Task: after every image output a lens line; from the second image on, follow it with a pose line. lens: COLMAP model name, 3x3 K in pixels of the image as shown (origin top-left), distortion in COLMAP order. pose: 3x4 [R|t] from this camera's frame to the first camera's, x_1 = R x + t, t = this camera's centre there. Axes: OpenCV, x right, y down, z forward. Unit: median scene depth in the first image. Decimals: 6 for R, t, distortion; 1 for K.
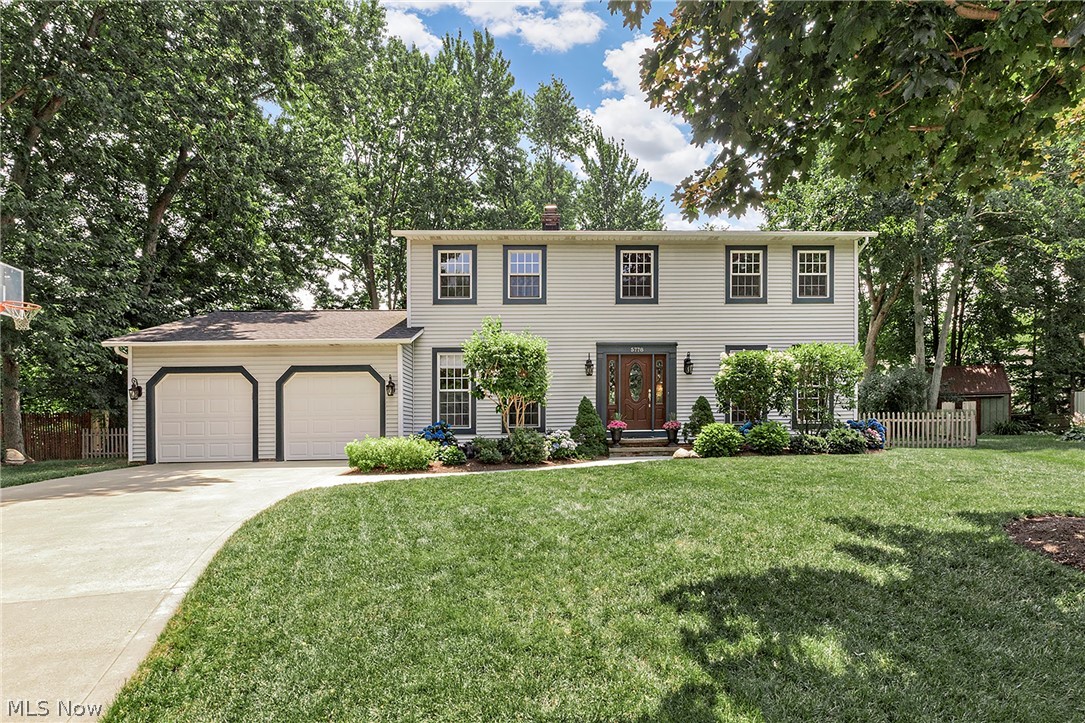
lens RADIAL K [[788.3, 0, 542.5], [0, 788.3, 368.2], [0, 0, 1]] dist [-0.027595, -0.001453]
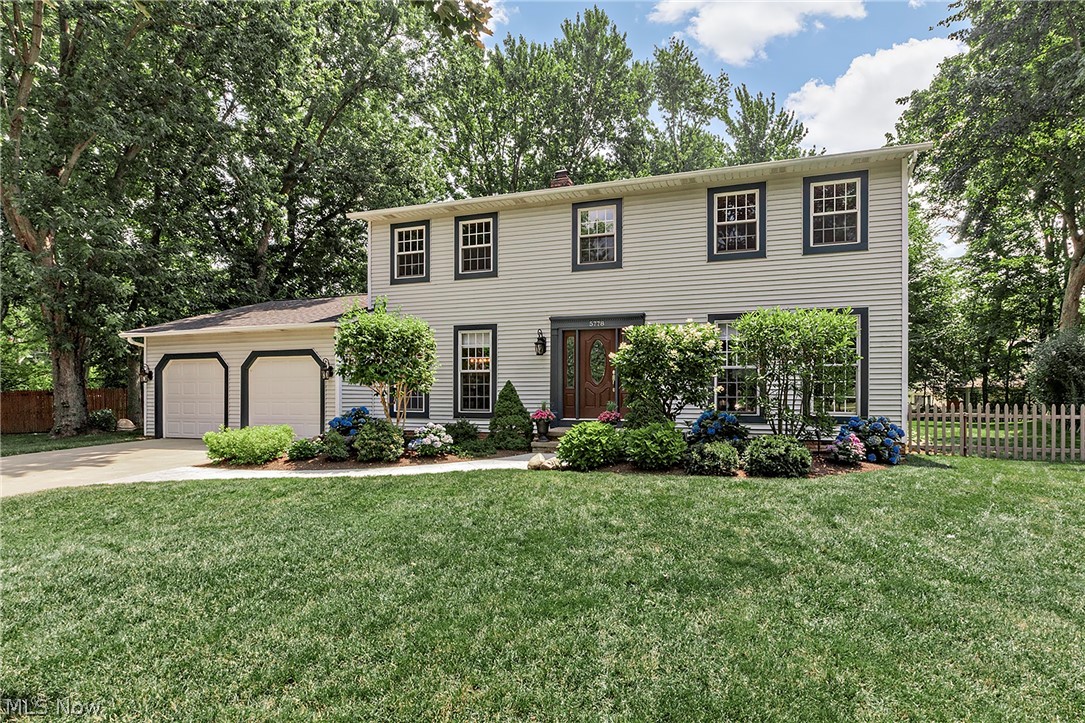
lens RADIAL K [[1020.2, 0, 542.3], [0, 1020.2, 363.3], [0, 0, 1]] dist [0.046254, 0.000000]
pose [[0.837907, -0.009231, -0.545735, 0.722657], [0.025231, 0.999443, 0.021834, -0.006416], [0.545229, -0.032064, 0.837674, 0.038037]]
